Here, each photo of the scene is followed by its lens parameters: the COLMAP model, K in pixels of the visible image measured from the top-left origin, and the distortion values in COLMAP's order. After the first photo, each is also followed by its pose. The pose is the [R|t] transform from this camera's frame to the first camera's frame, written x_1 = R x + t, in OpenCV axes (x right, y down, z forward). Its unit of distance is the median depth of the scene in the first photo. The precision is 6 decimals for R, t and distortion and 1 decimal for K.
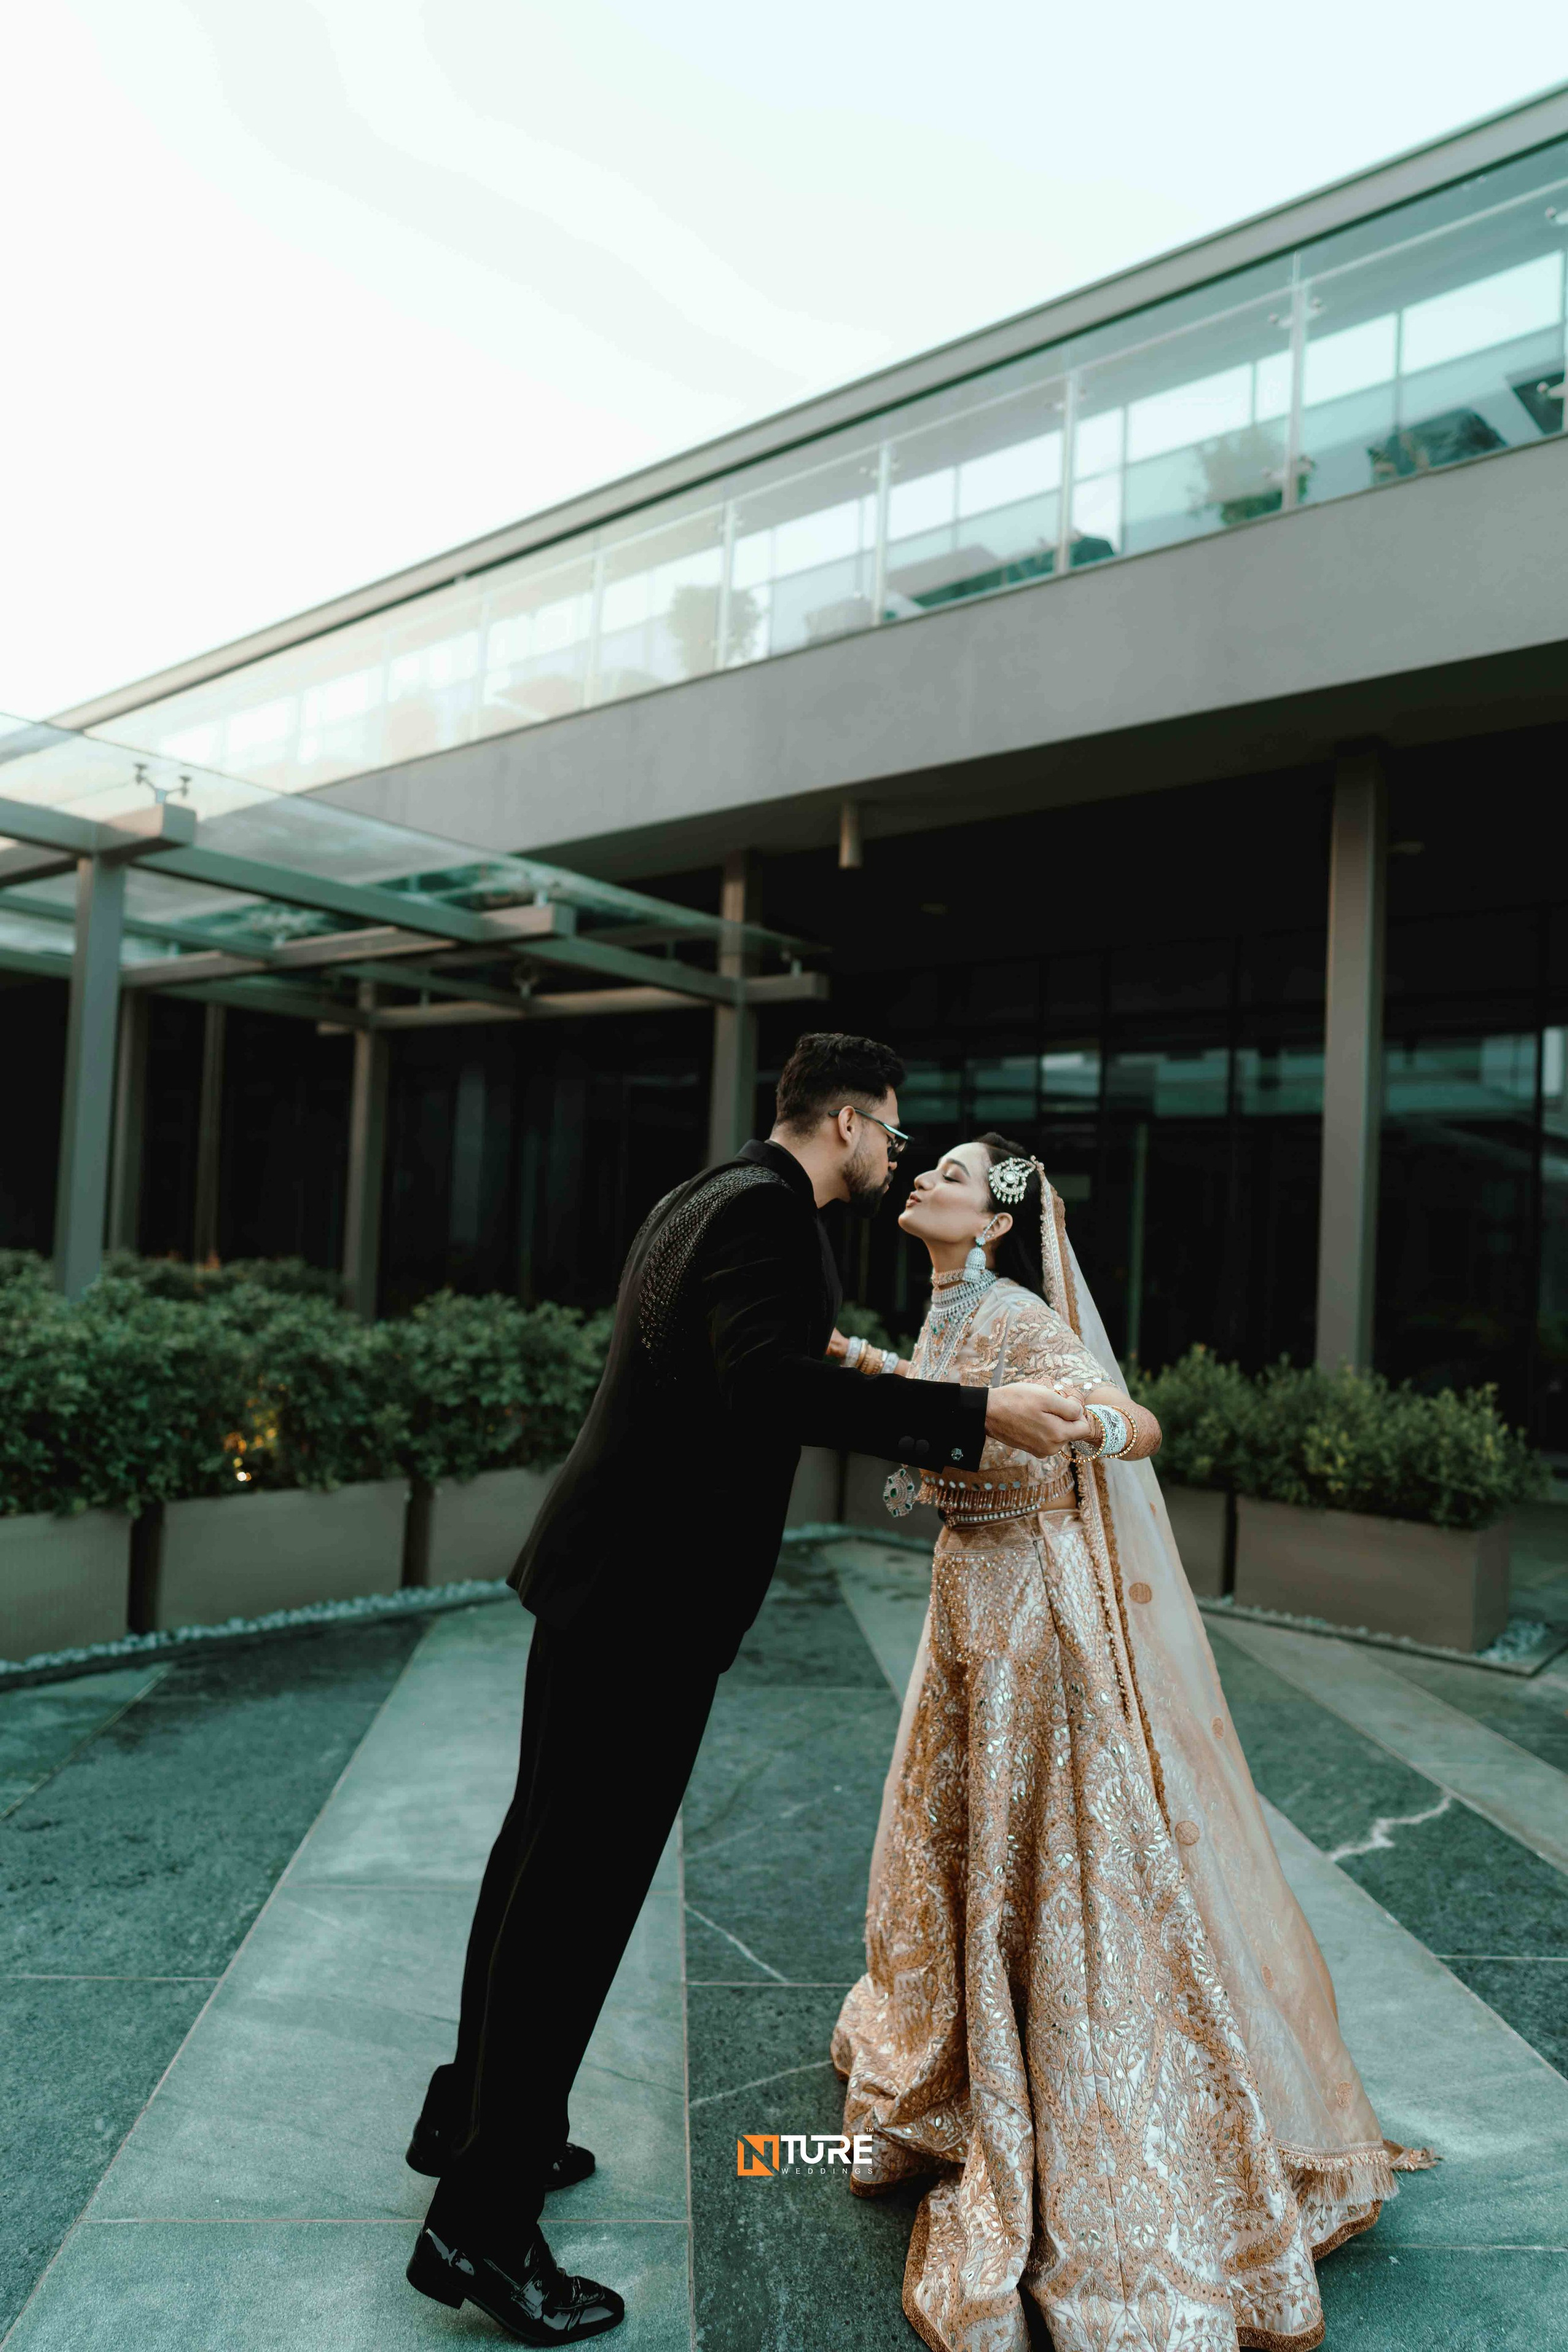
lens RADIAL K [[1579.6, 0, 790.3], [0, 1579.6, 1189.5], [0, 0, 1]] dist [-0.030488, 0.042339]
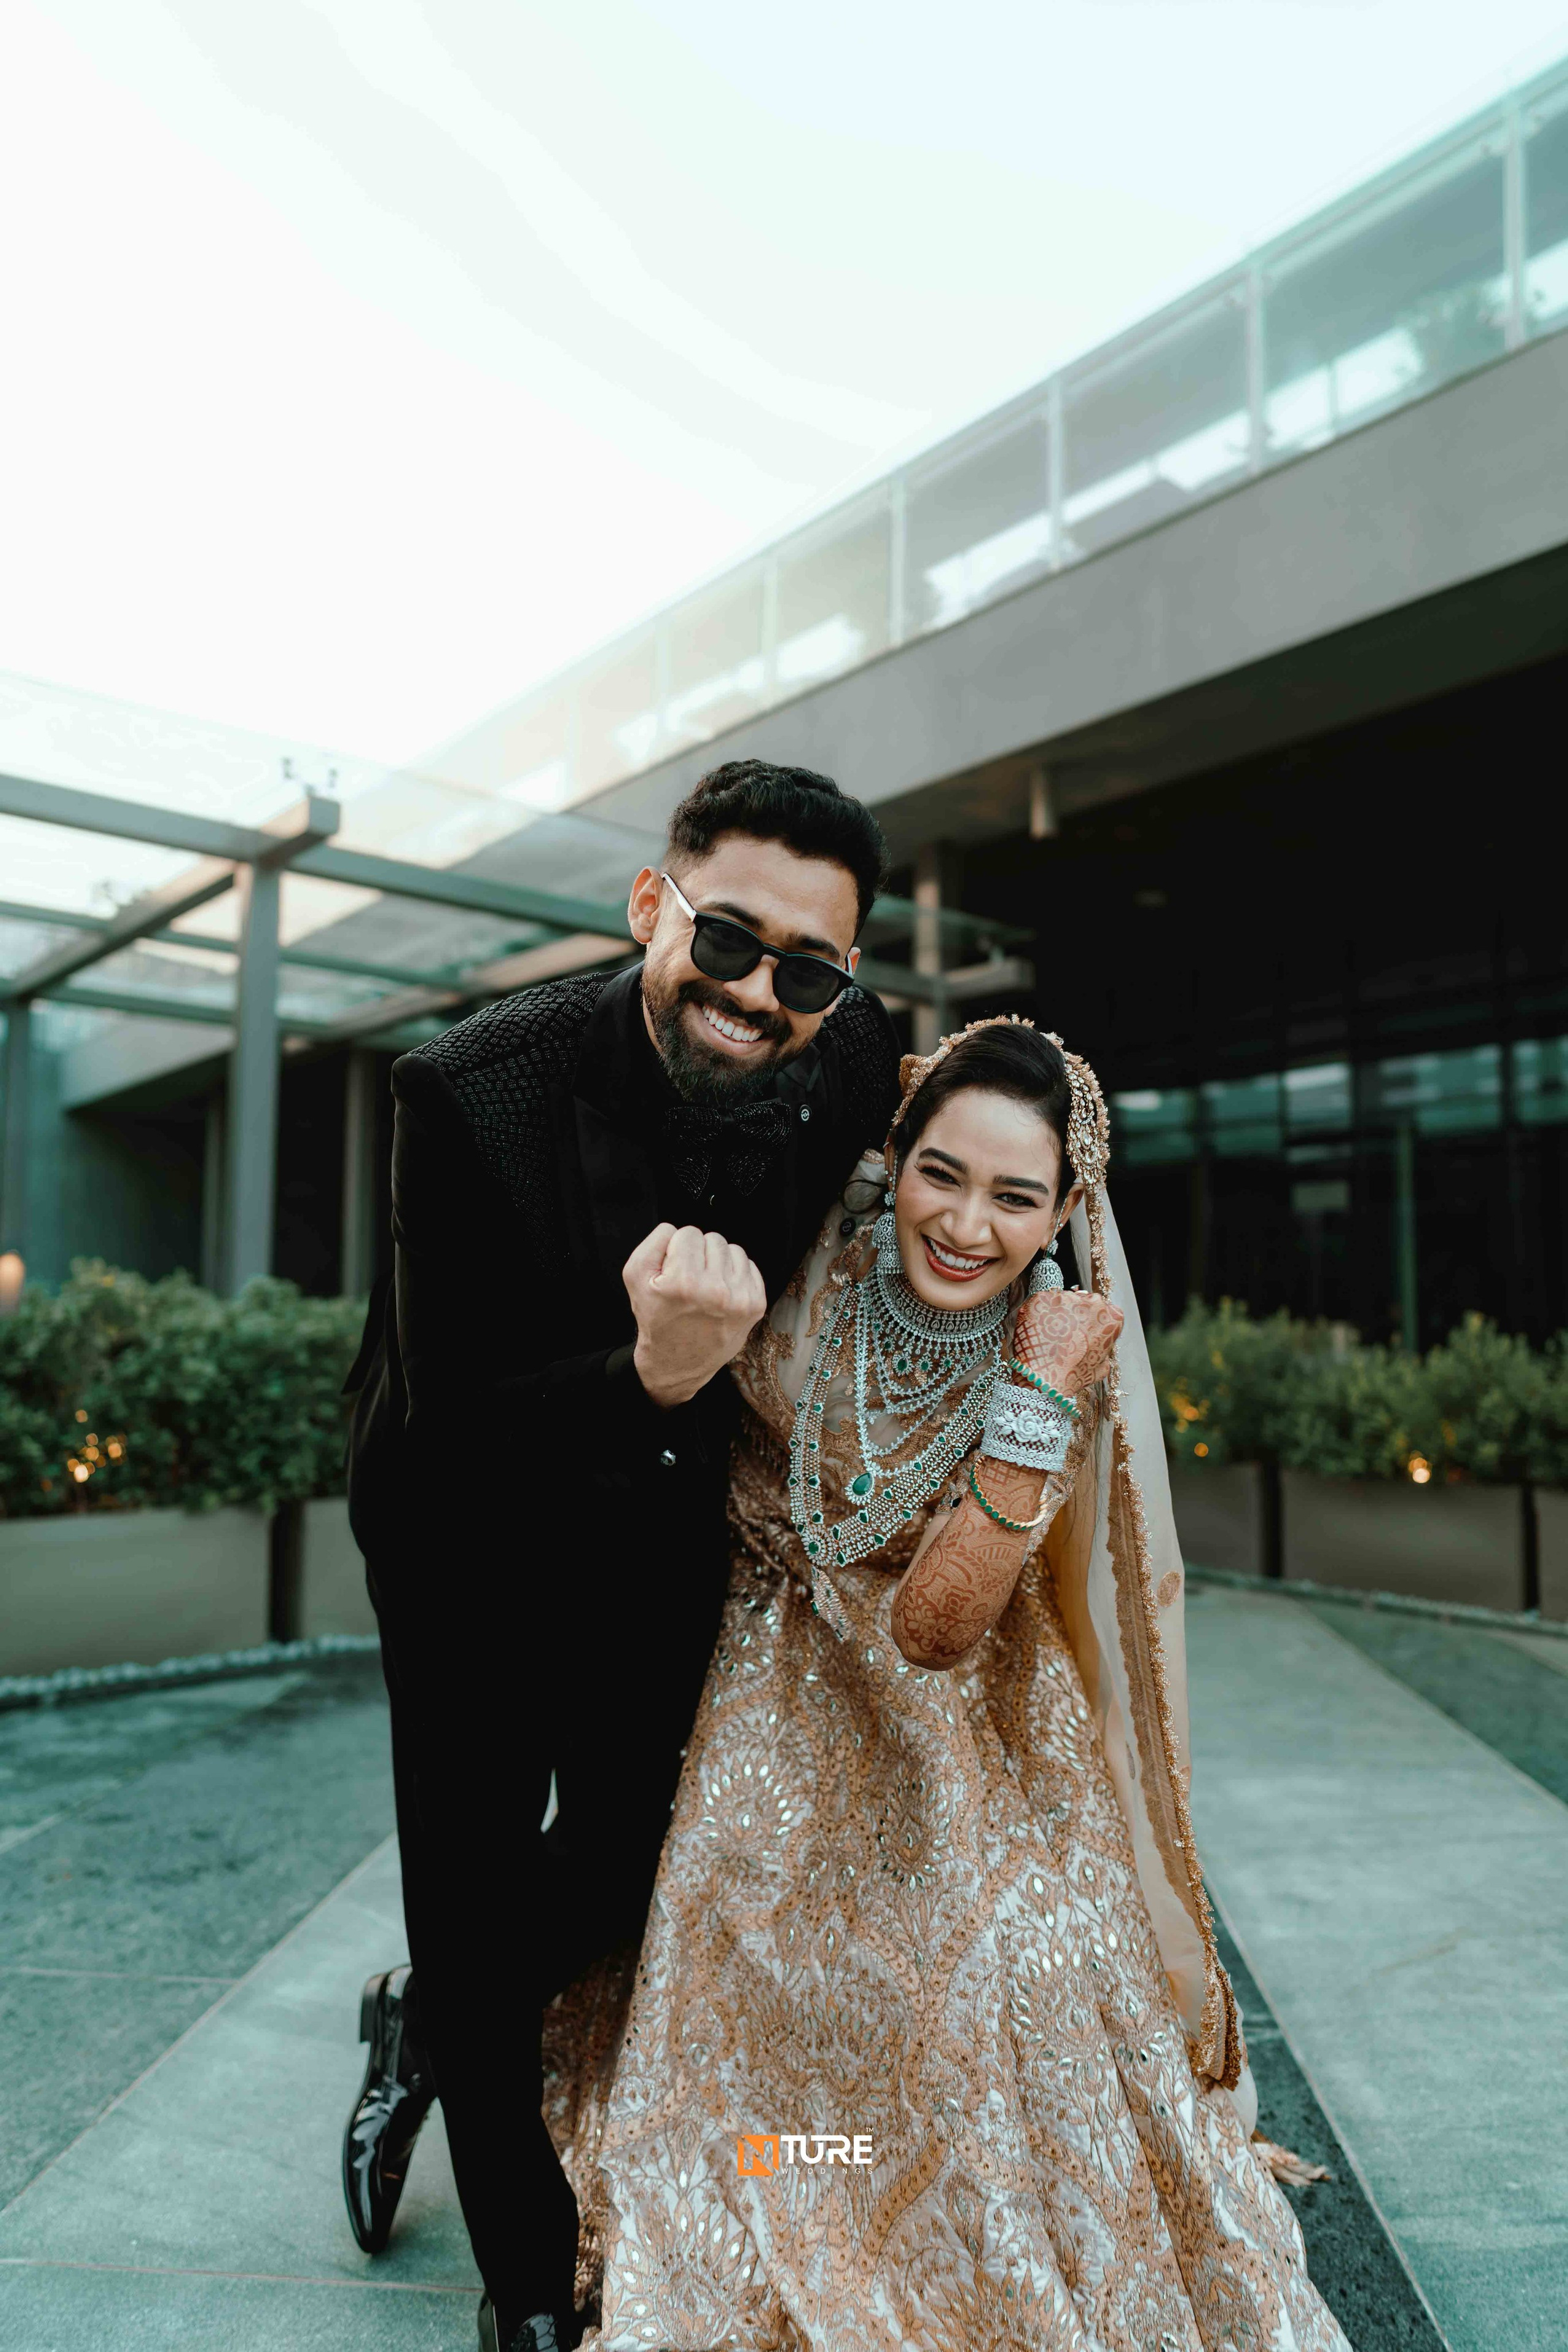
lens RADIAL K [[1579.6, 0, 778.9], [0, 1579.6, 1192.5], [0, 0, 1]] dist [-0.030488, 0.042339]
pose [[0.984349, -0.054929, -0.167452, 0.039339], [0.045308, 0.997124, -0.060746, 0.075526], [0.170307, 0.052209, 0.984007, 0.105966]]
